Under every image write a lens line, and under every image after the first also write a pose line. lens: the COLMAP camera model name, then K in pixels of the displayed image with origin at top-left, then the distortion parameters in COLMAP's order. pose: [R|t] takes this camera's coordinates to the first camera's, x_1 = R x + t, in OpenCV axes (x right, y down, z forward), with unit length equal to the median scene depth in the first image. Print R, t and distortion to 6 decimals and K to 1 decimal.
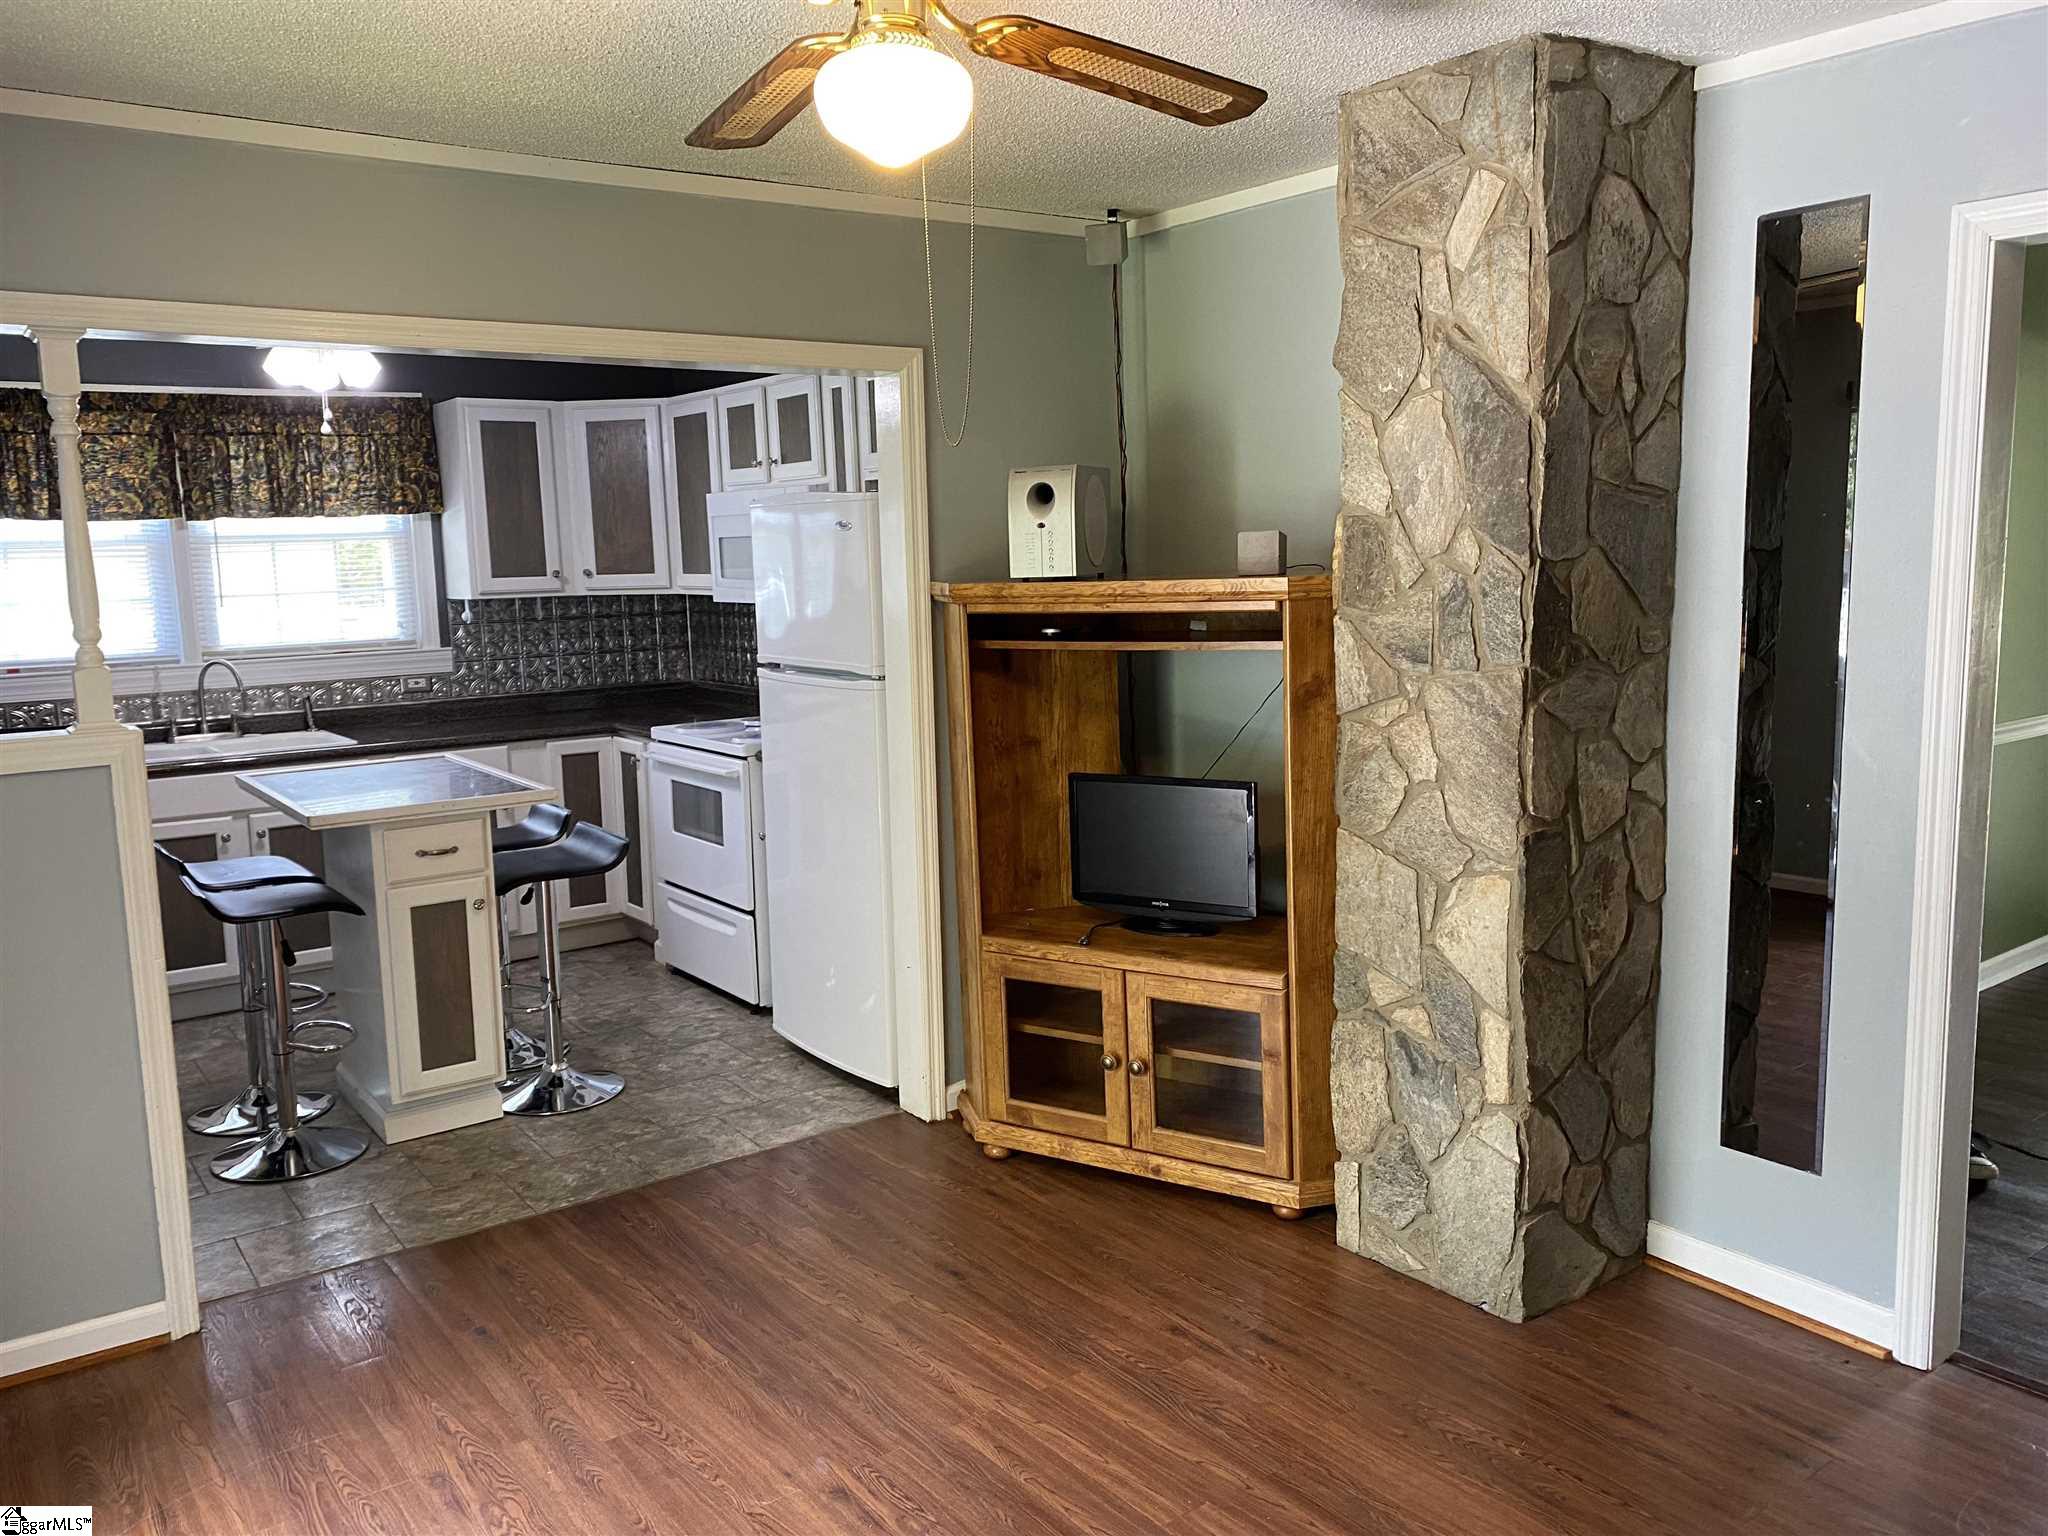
lens RADIAL K [[1546.3, 0, 1024.0], [0, 1546.3, 768.0], [0, 0, 1]] dist [0.011585, -0.025854]
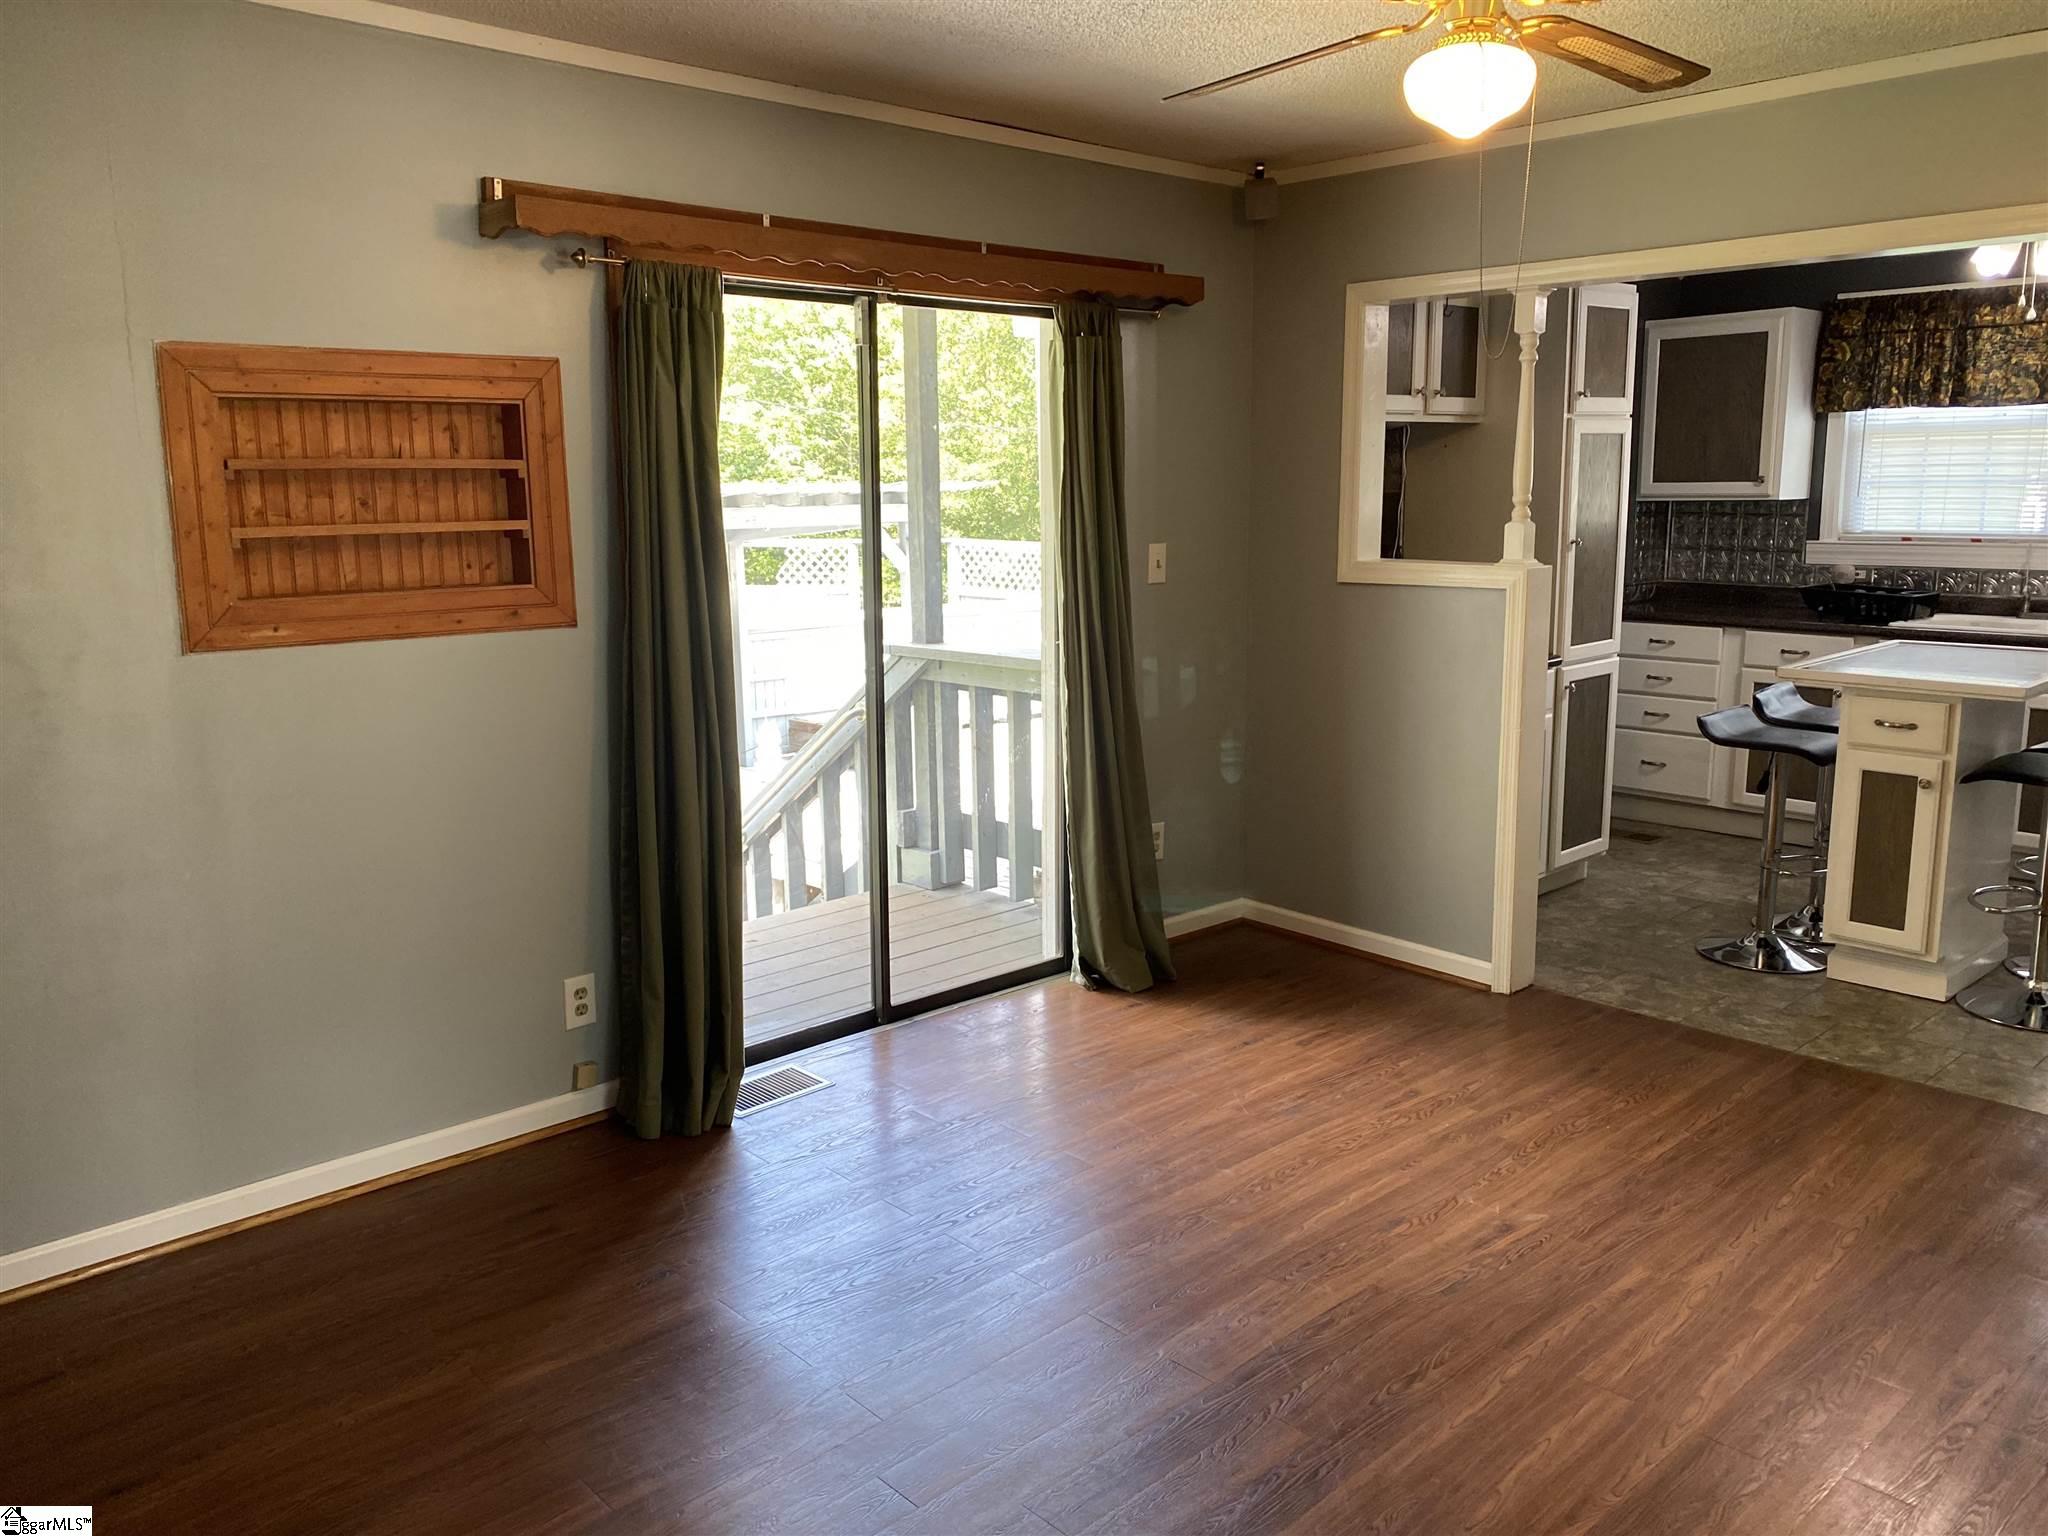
lens RADIAL K [[1546.3, 0, 1024.0], [0, 1546.3, 768.0], [0, 0, 1]] dist [0.011585, -0.025854]
pose [[0.144135, 0.216792, -0.965519, 0.569426], [-0.137208, 0.970660, 0.197464, -0.045702], [0.979999, 0.104016, 0.169652, 0.232716]]
